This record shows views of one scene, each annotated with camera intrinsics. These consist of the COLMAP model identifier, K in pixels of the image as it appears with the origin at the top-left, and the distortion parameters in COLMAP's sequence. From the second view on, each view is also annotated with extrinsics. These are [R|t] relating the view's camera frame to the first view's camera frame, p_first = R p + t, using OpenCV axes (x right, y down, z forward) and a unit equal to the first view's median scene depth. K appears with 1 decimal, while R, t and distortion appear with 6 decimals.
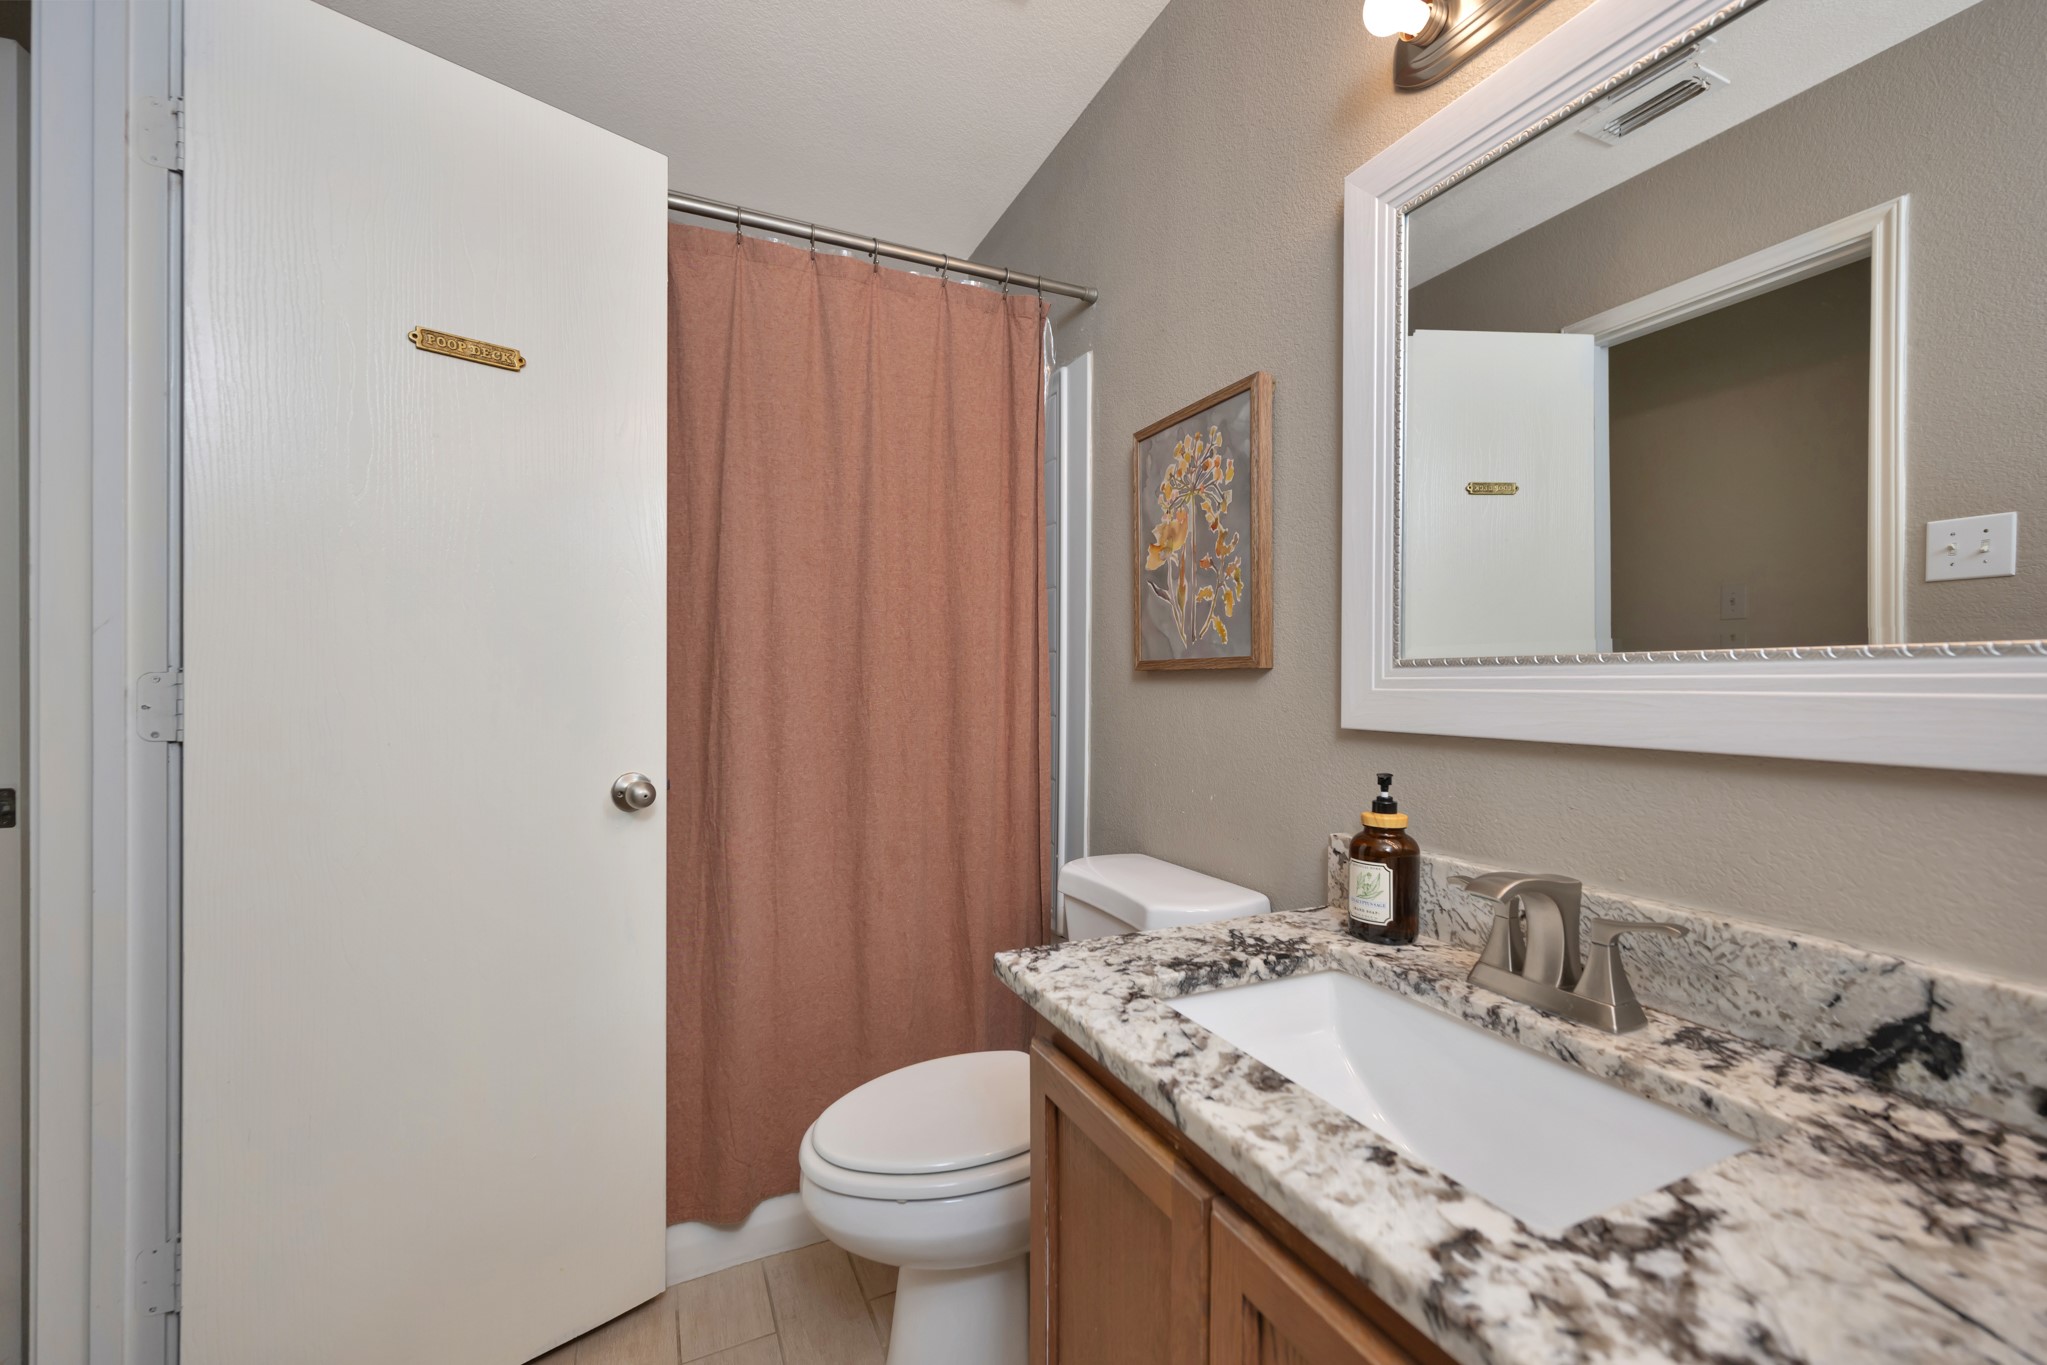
lens RADIAL K [[823.9, 0, 1032.8], [0, 823.9, 682.6], [0, 0, 1]] dist [-0.002139, -0.000303]
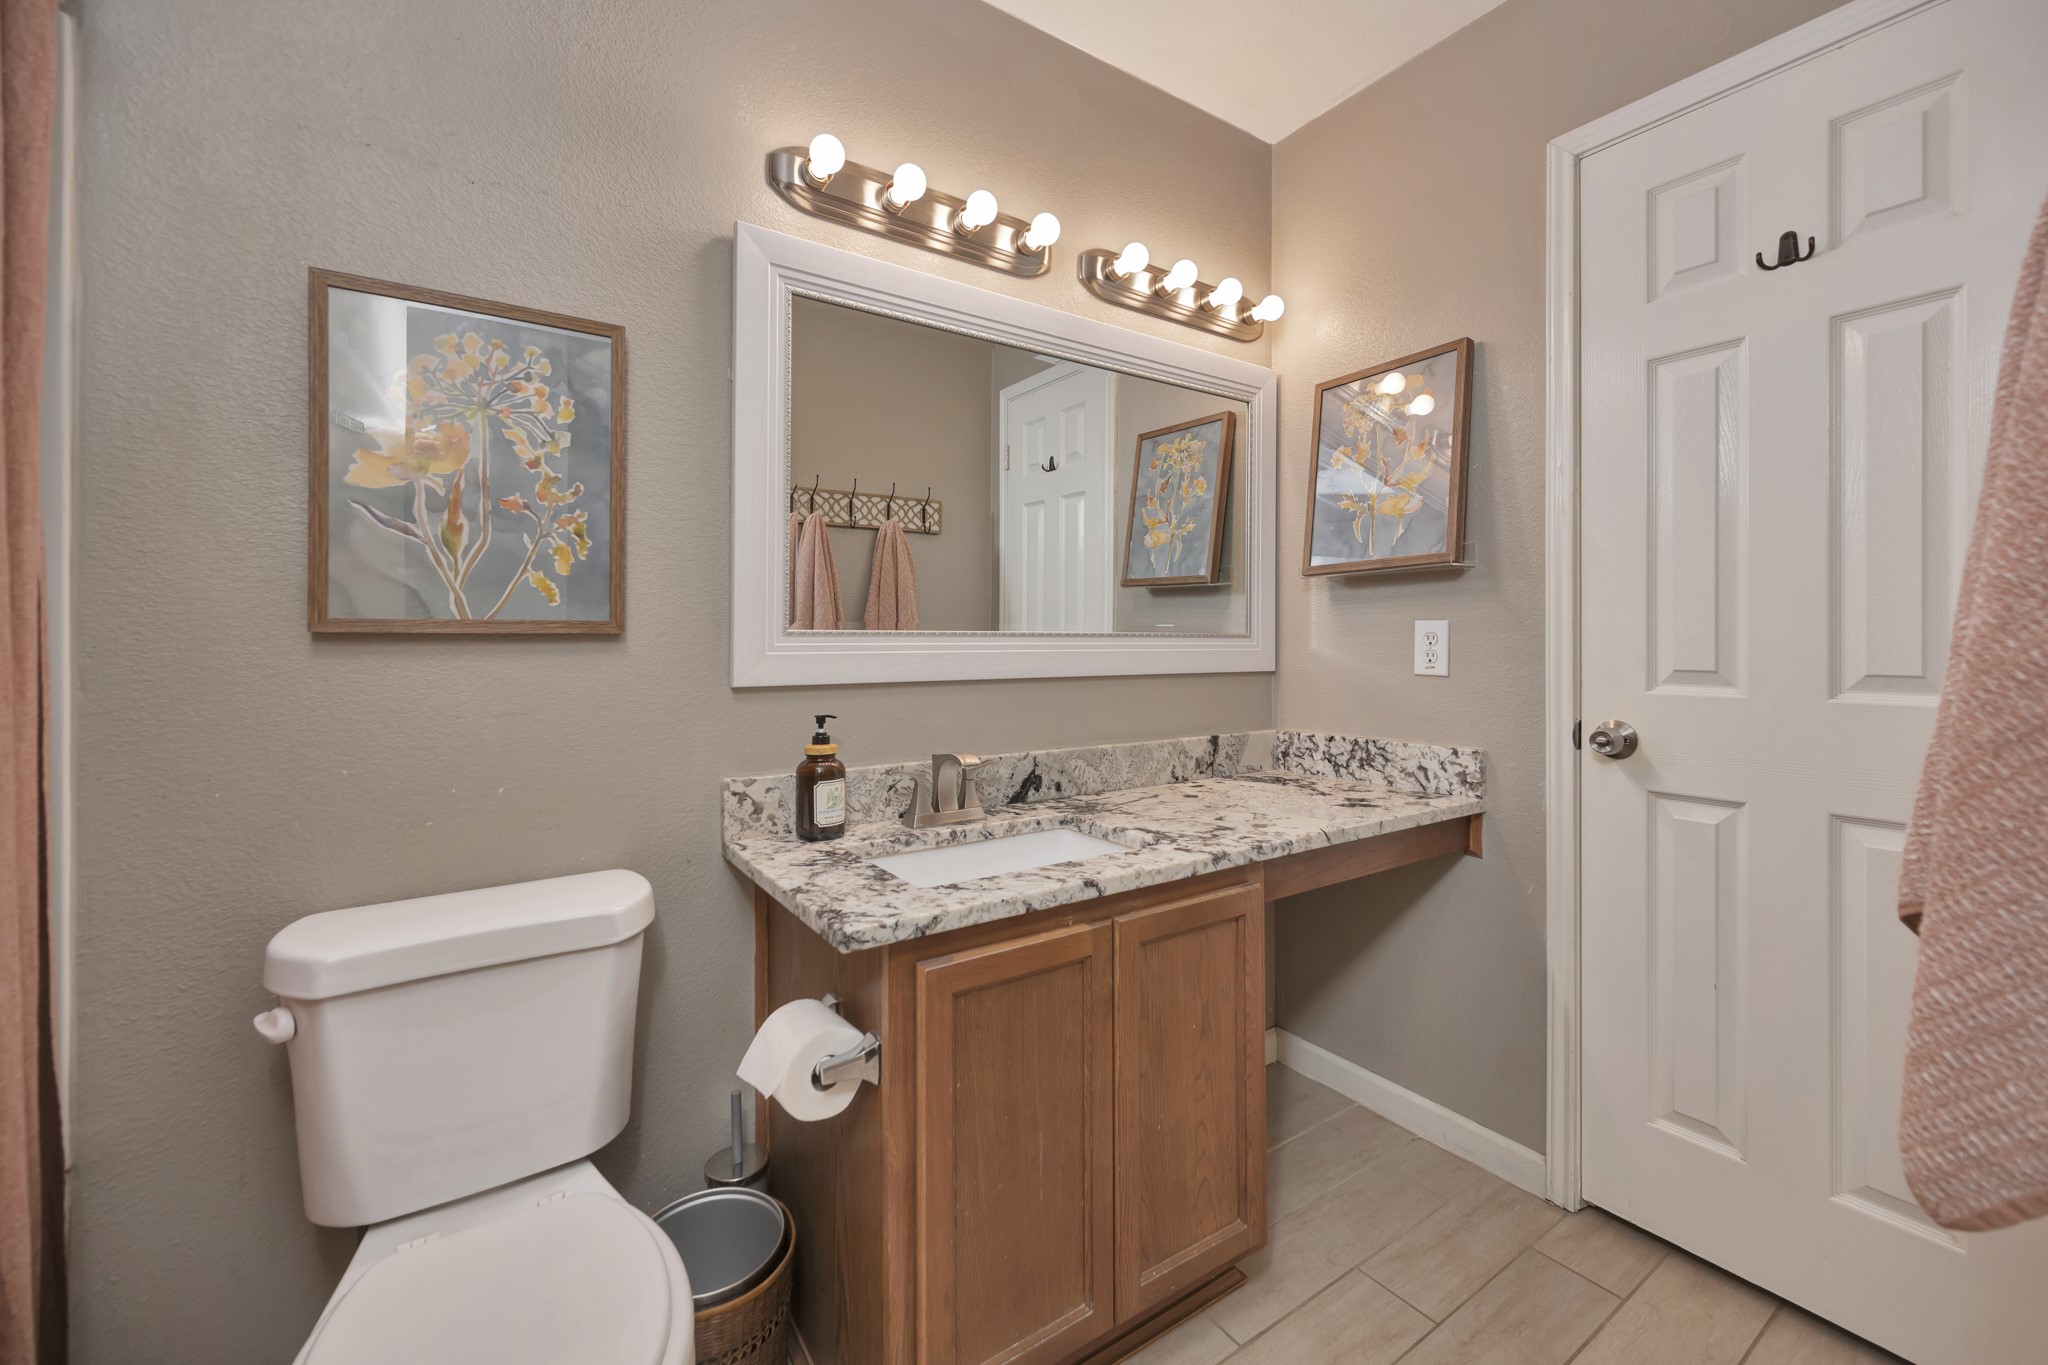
lens RADIAL K [[822.2, 0, 1022.7], [0, 822.2, 644.1], [0, 0, 1]] dist [-0.000817, -0.000065]
pose [[-0.144011, 0.001079, 0.989575, -0.950520], [0.004666, 0.999989, -0.000411, -0.003858], [-0.989565, 0.004558, -0.144015, 0.862874]]
